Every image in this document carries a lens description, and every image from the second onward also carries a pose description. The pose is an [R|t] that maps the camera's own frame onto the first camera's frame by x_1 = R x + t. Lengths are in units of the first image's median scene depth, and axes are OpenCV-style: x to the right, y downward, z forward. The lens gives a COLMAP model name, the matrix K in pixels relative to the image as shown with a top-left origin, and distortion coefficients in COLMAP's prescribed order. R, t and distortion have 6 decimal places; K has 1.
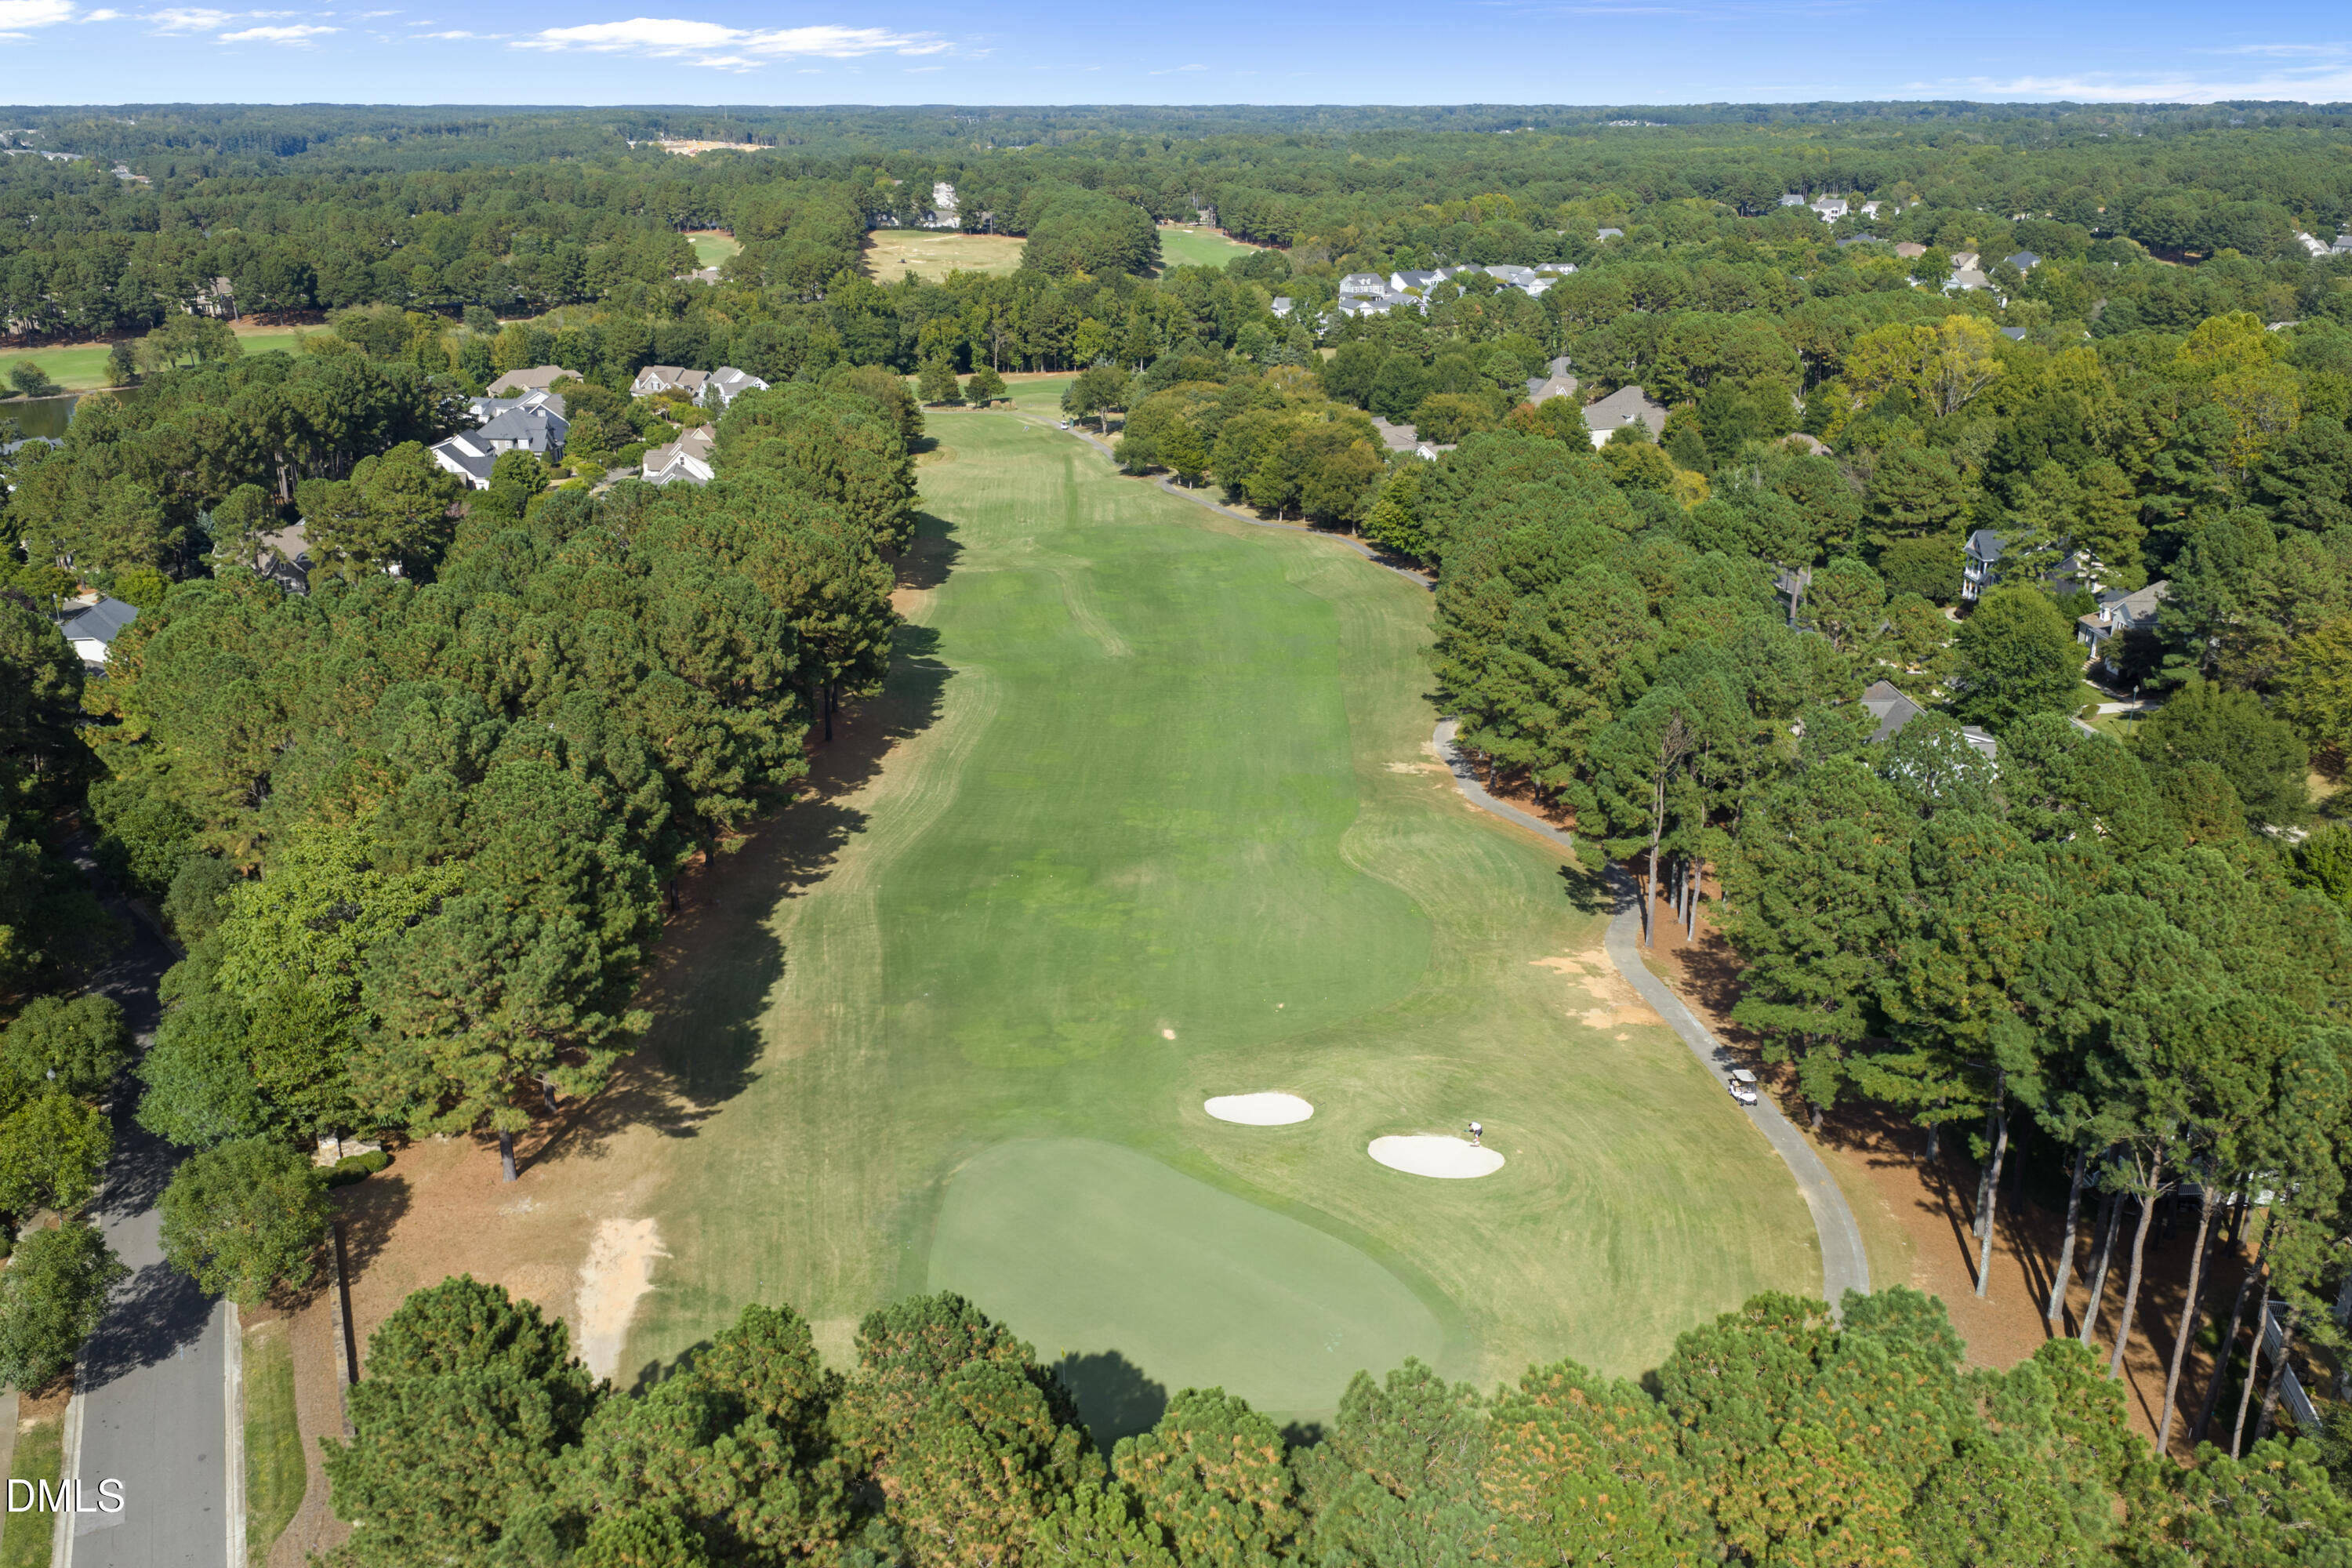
lens RADIAL K [[1966.3, 0, 1176.0], [0, 1966.3, 784.0], [0, 0, 1]] dist [0.030617, -0.082360]
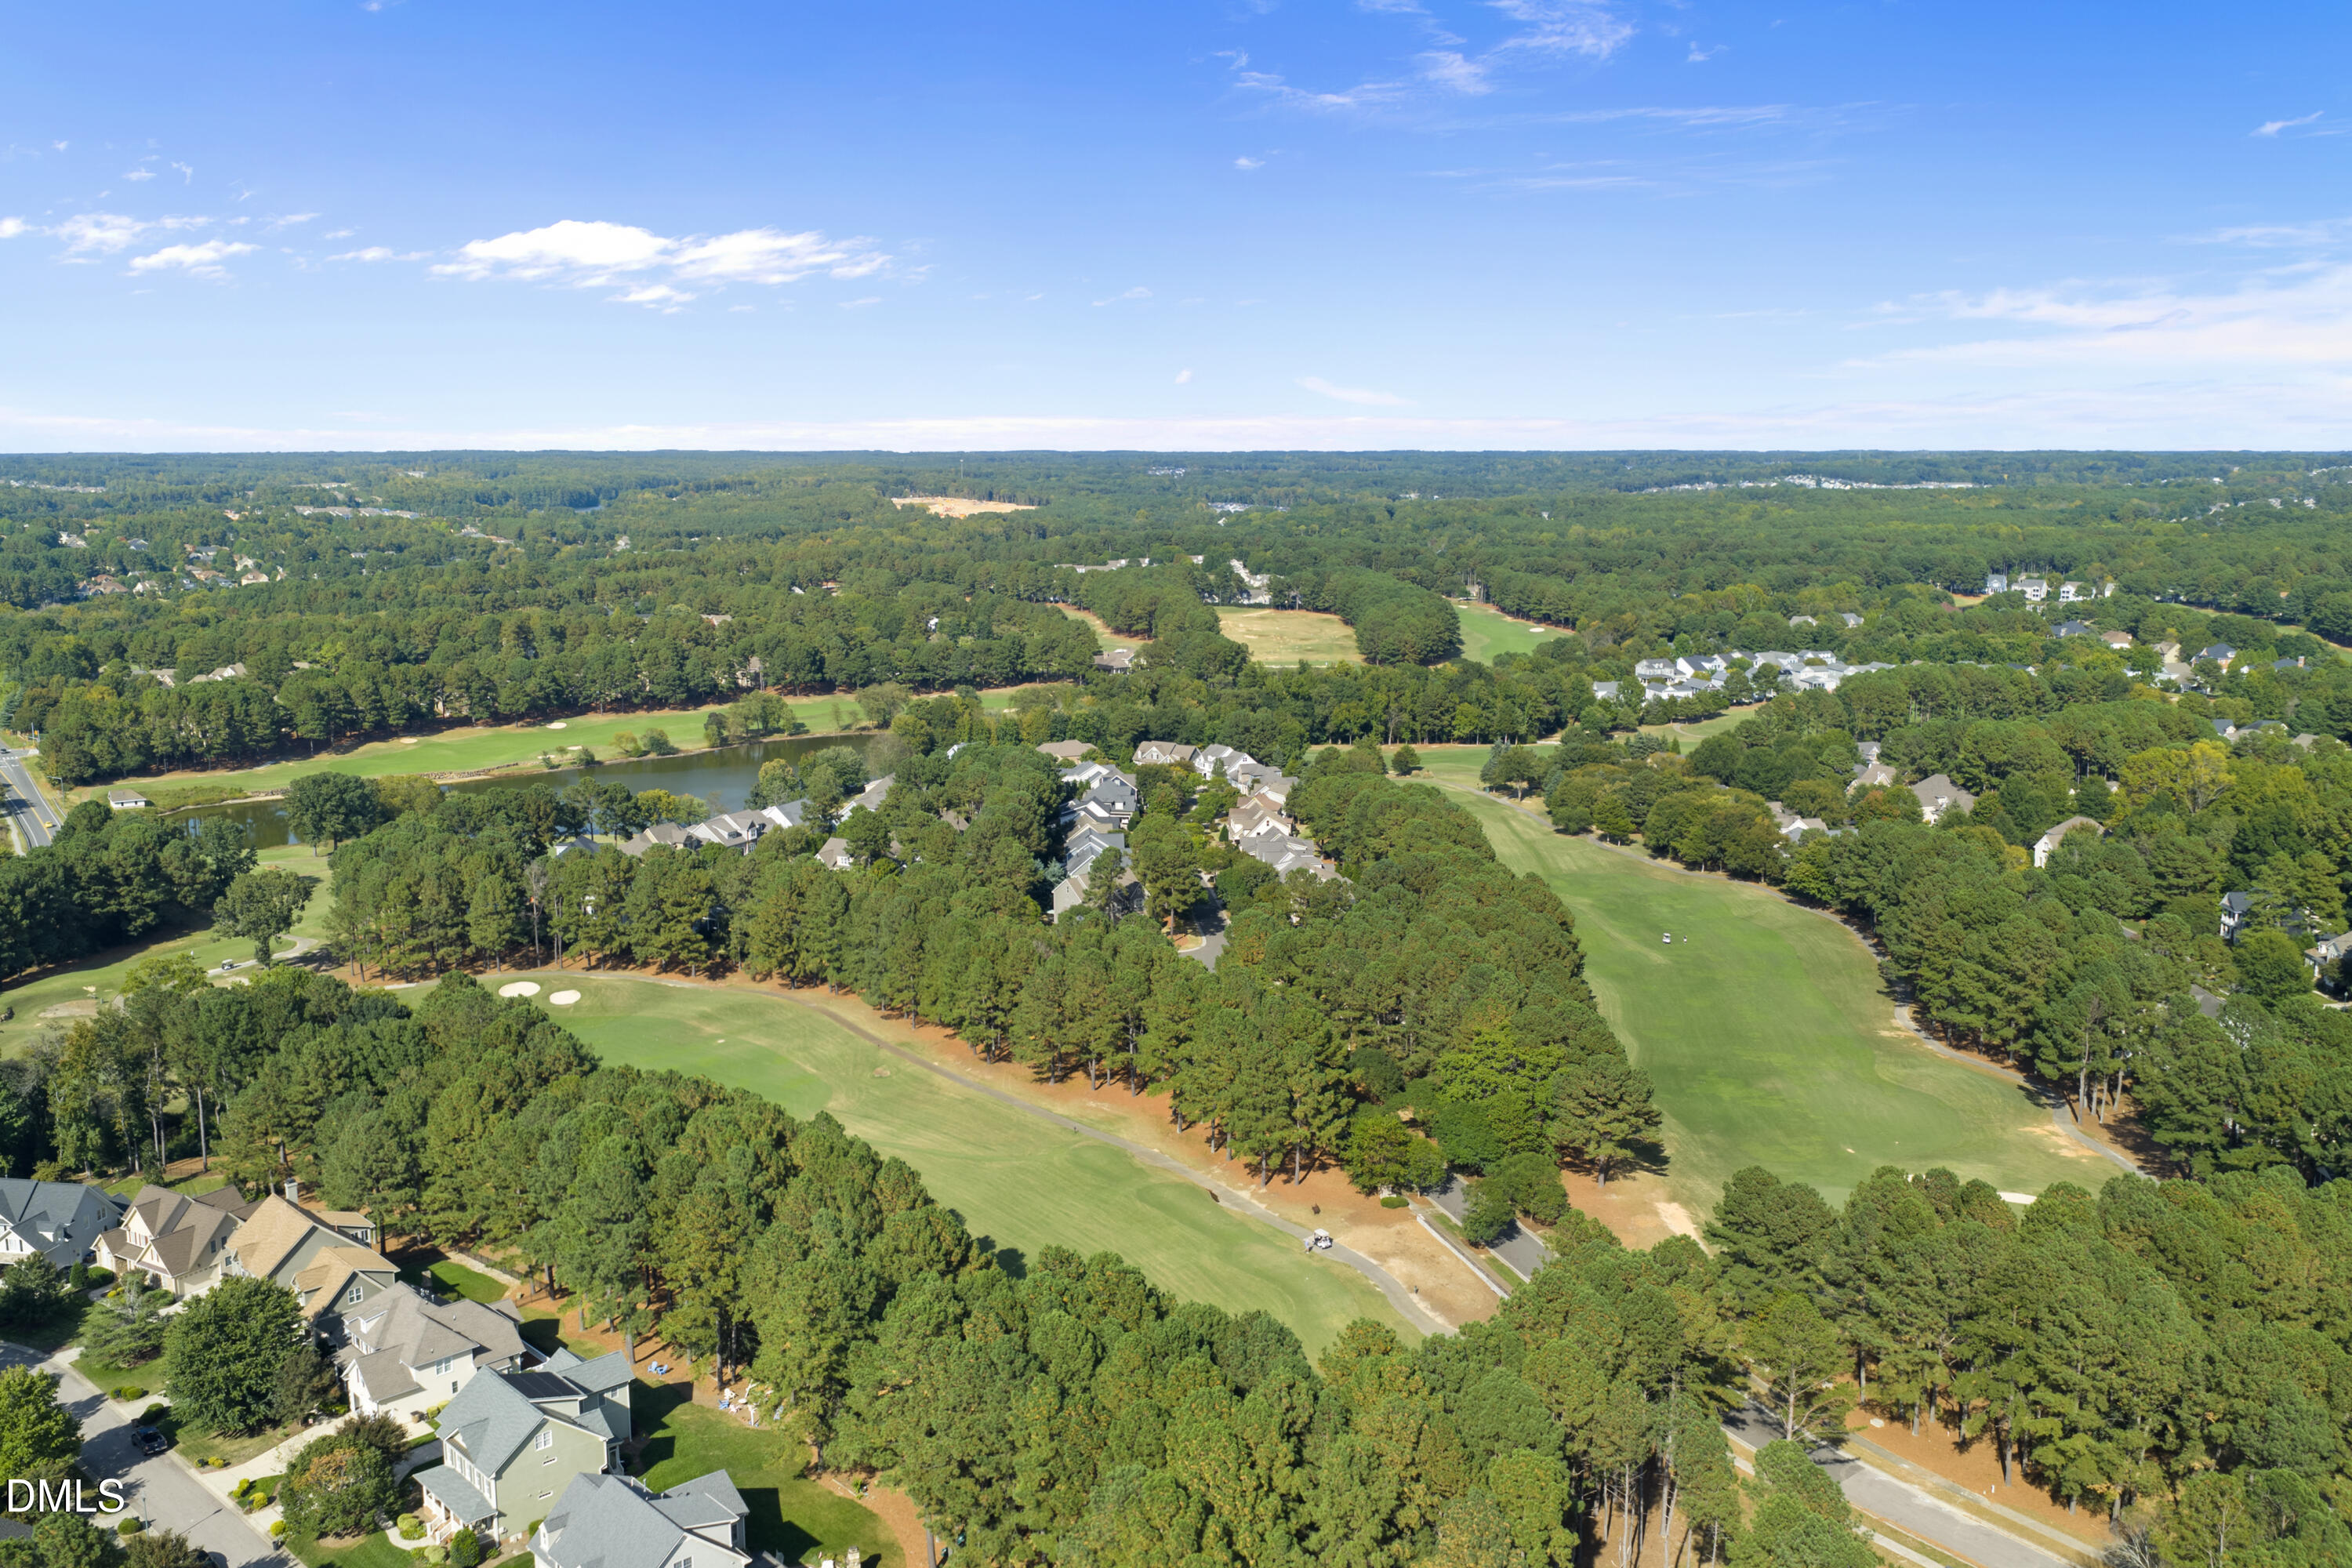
lens RADIAL K [[2008.7, 0, 1176.0], [0, 2008.7, 784.0], [0, 0, 1]] dist [0.043352, -0.070335]
pose [[0.997521, 0.012432, -0.069269, -0.227728], [-0.023356, 0.986969, -0.159208, 0.042961], [0.066387, 0.160431, 0.984812, -0.461547]]
